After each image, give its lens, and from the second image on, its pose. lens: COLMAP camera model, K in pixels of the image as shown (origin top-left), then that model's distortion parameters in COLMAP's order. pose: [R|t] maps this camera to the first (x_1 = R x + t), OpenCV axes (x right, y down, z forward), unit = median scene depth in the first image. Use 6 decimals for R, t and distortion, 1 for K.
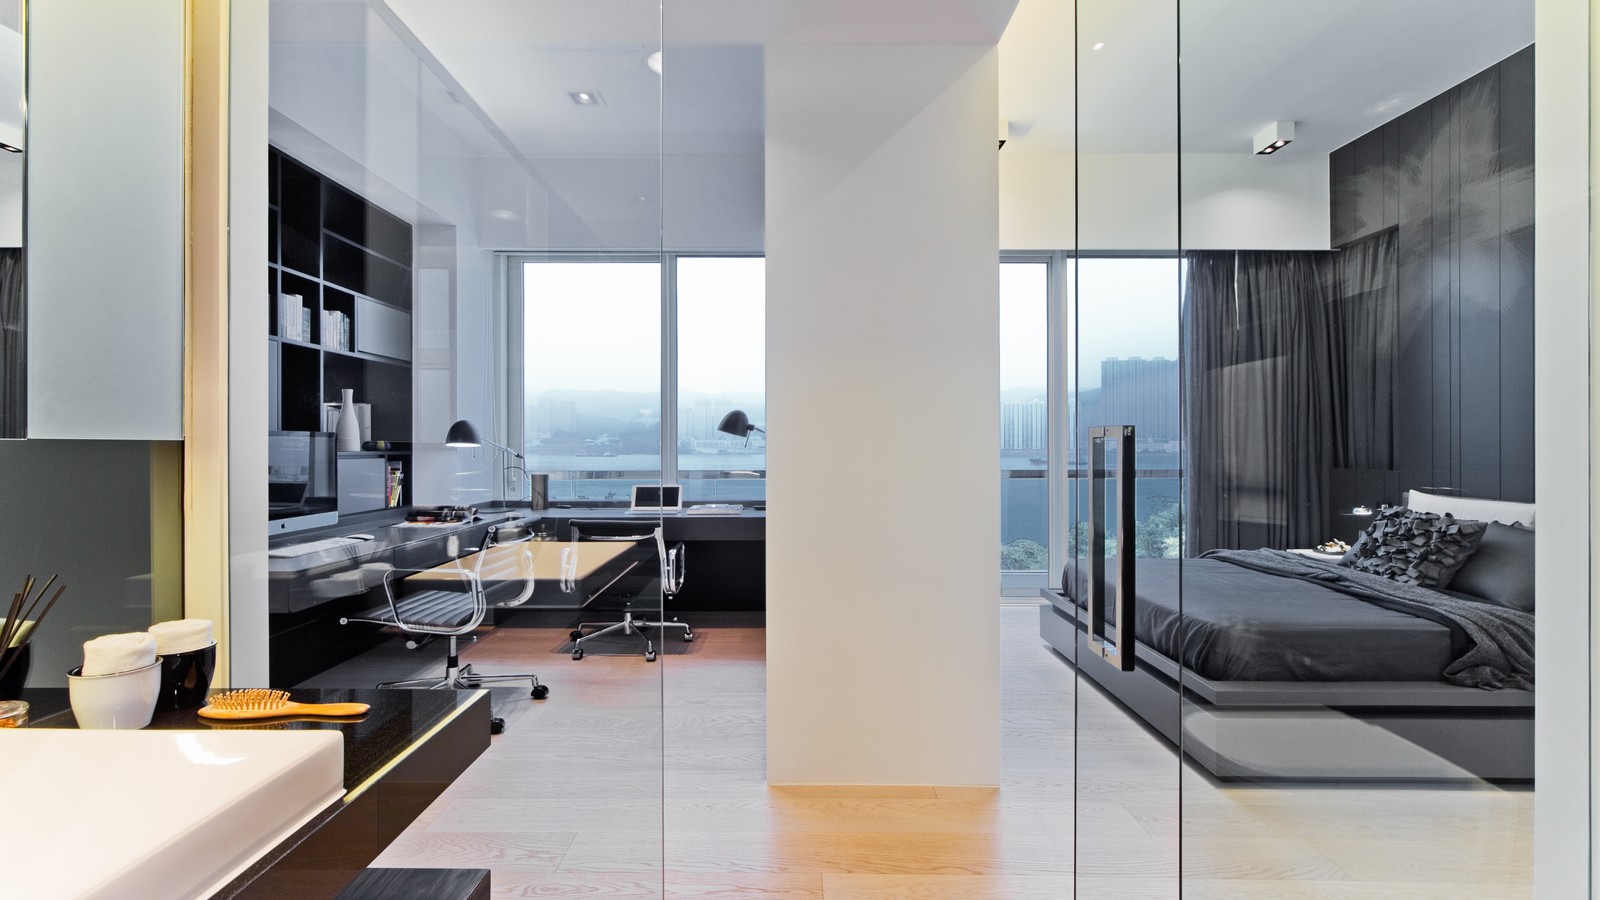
lens RADIAL K [[714.7, 0, 804.7], [0, 714.7, 454.9], [0, 0, 1]] dist [-0.014184, 0.000016]
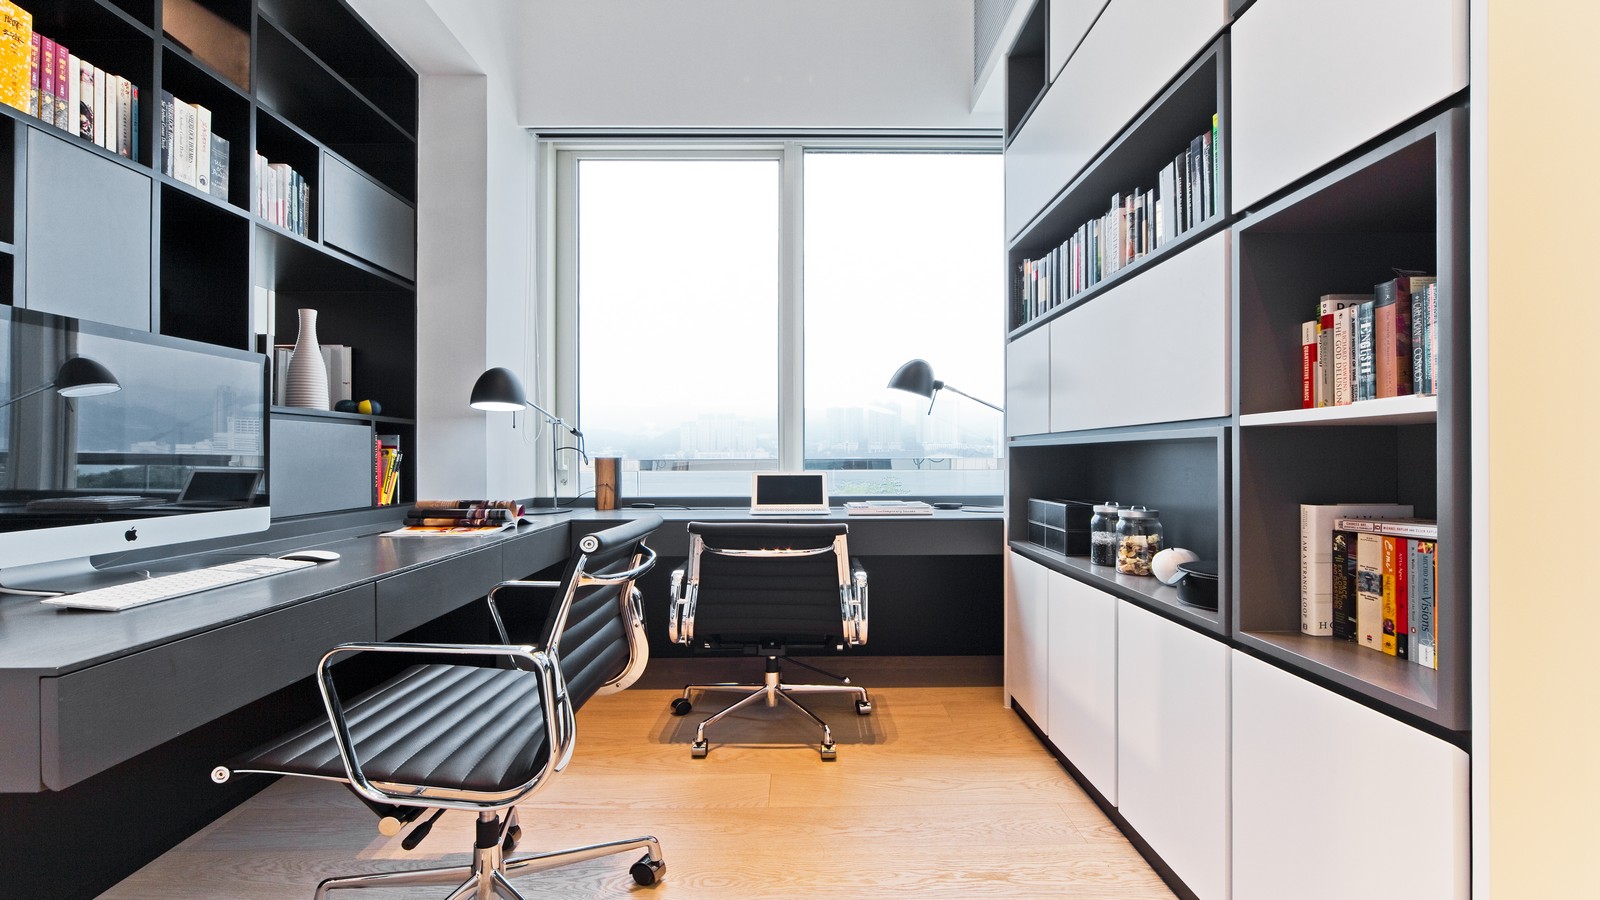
lens RADIAL K [[676.1, 0, 831.4], [0, 676.1, 464.8], [0, 0, 1]] dist [-0.016426, 0.000103]
pose [[0.998781, 0.000099, 0.049368, -0.225216], [0.000028, 0.999997, -0.002588, 0.041861], [-0.049368, 0.002586, 0.998777, 0.408887]]
